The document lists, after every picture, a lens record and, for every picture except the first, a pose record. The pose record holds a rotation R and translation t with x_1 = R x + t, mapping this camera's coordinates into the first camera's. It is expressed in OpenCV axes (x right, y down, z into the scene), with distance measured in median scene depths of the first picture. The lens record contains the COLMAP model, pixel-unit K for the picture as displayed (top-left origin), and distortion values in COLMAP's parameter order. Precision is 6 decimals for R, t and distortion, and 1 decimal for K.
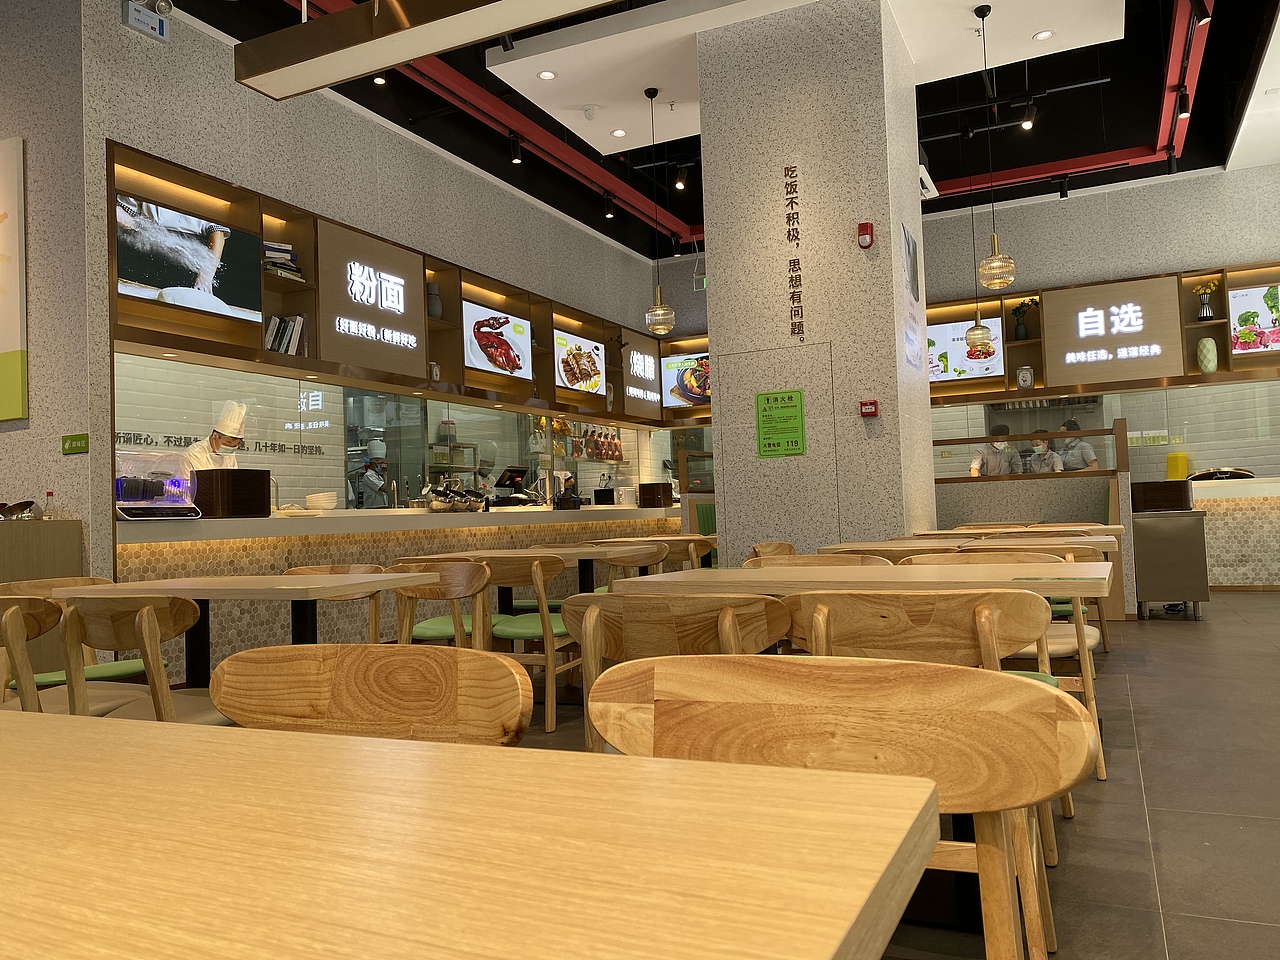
lens RADIAL K [[974.3, 0, 630.6], [0, 974.3, 480.4], [0, 0, 1]] dist [0.010162, 0.003732]
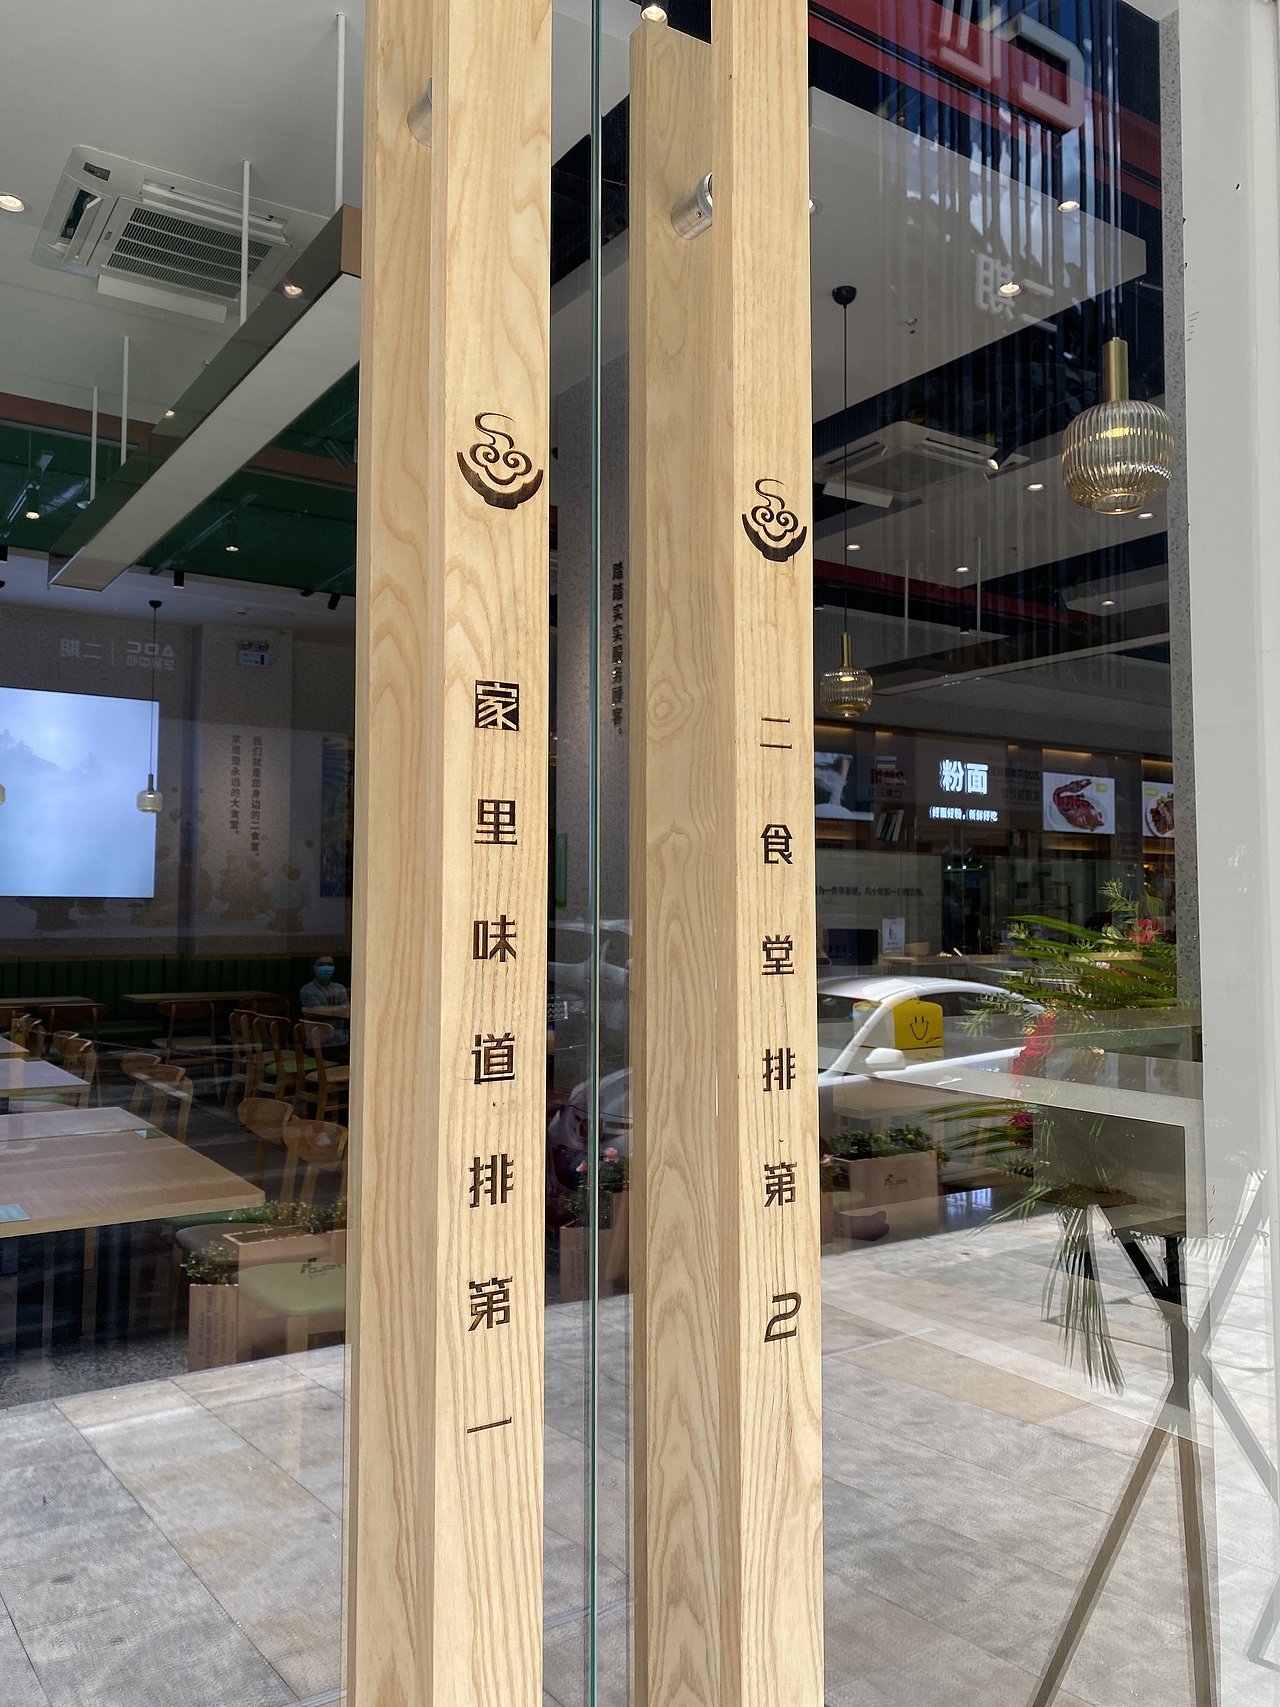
lens RADIAL K [[1299.4, 0, 643.2], [0, 1299.4, 848.2], [0, 0, 1]] dist [0.010162, 0.003732]
pose [[0.856791, 0.020049, -0.515273, 0.245594], [-0.016531, 0.999798, 0.011415, -0.122716], [0.515398, -0.001262, 0.856950, -0.626678]]
